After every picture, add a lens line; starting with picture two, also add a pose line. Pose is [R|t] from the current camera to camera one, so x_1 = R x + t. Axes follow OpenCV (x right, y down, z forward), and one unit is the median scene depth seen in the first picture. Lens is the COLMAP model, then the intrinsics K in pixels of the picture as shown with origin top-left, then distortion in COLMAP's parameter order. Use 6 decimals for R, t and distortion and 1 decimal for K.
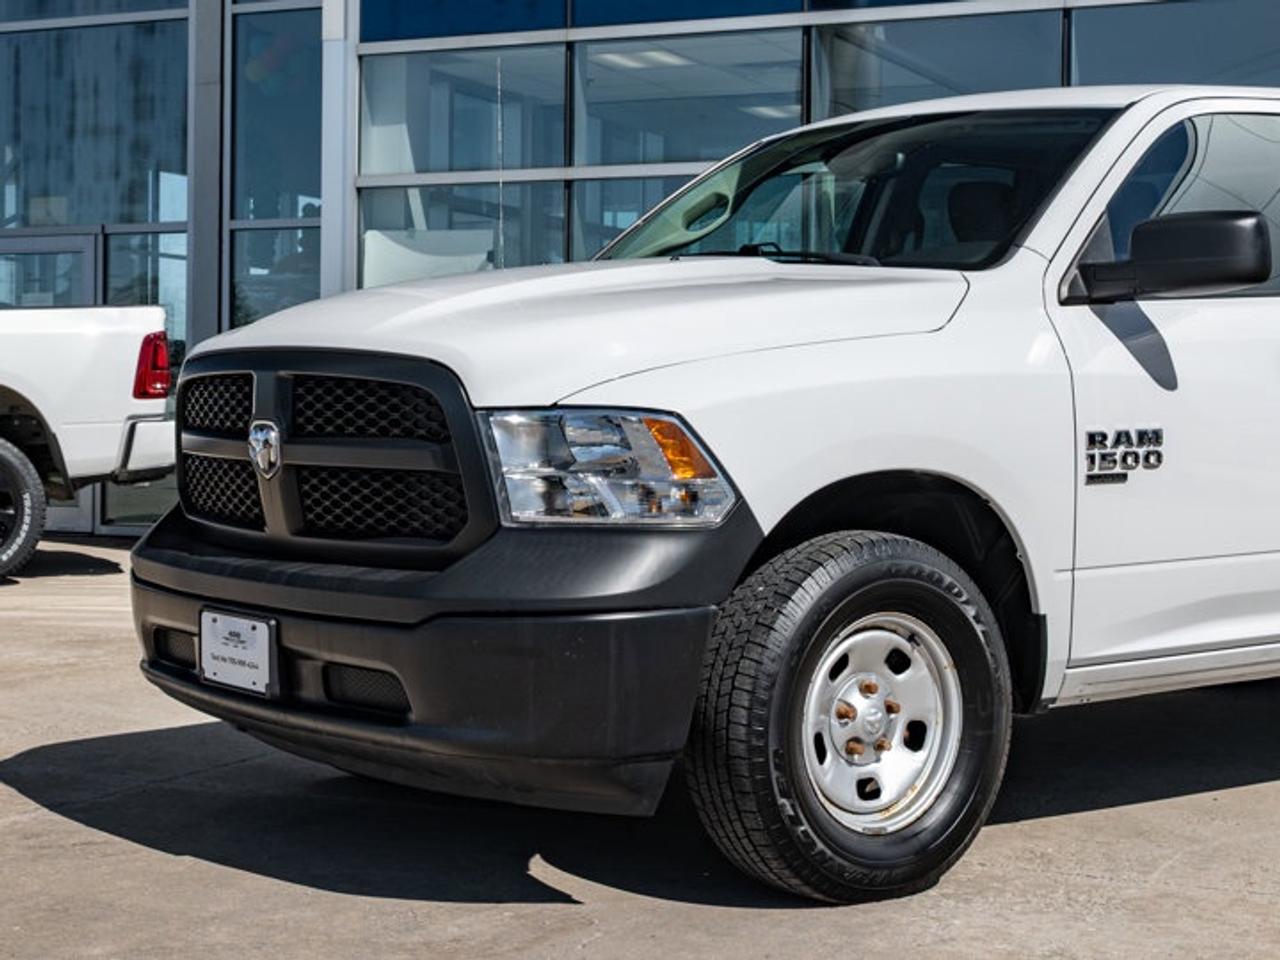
lens RADIAL K [[2403.3, 0, 640.0], [0, 2403.3, 480.0], [0, 0, 1]] dist [0.000075, -0.048870]
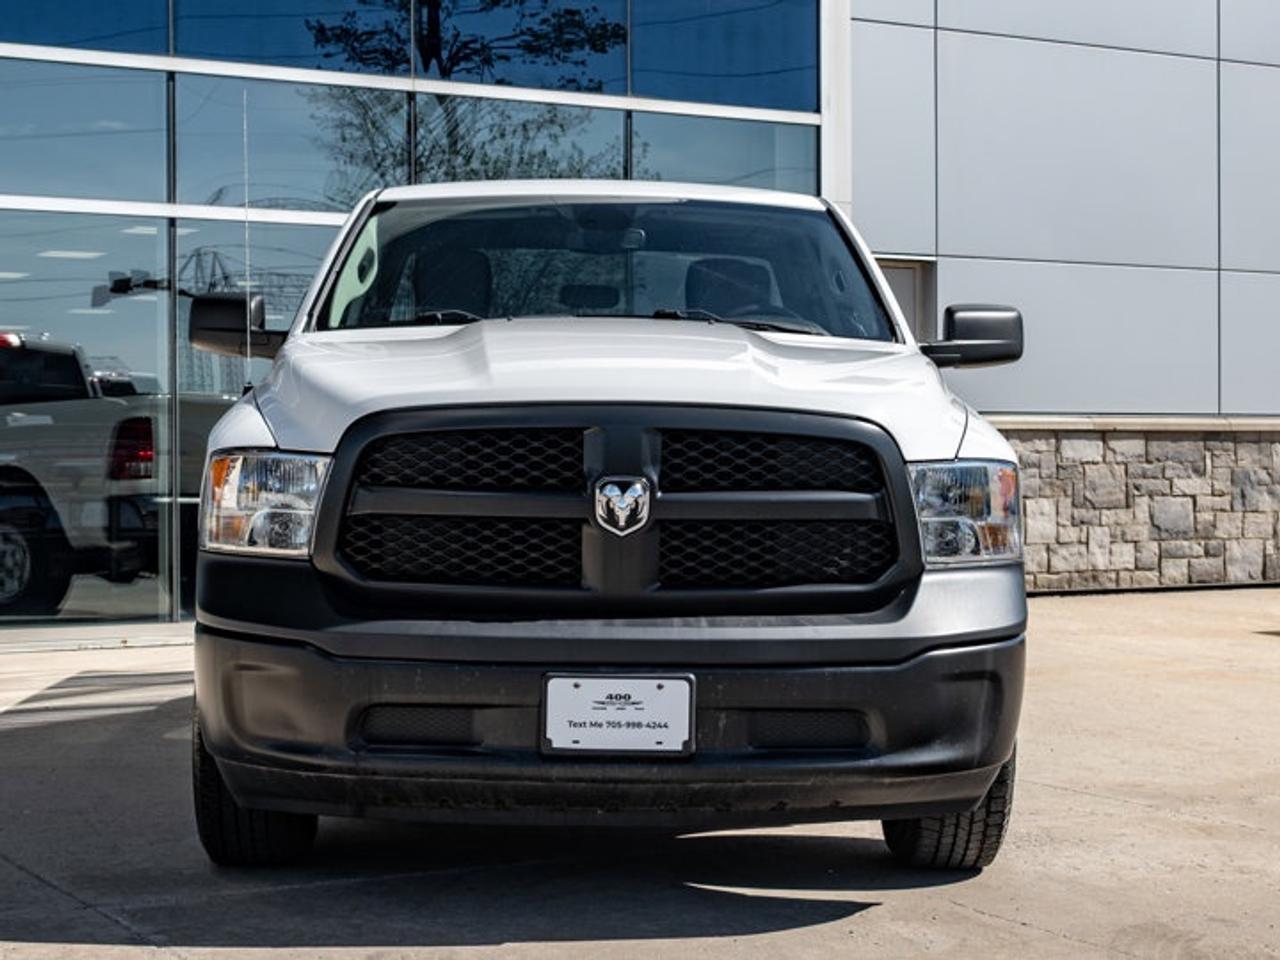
lens RADIAL K [[2403.3, 0, 640.0], [0, 2403.3, 480.0], [0, 0, 1]] dist [0.000075, -0.048870]
pose [[0.568085, -0.017299, 0.822788, -0.960381], [0.030393, 0.999538, 0.000031, -0.023210], [-0.822409, 0.024990, 0.568348, 0.436591]]
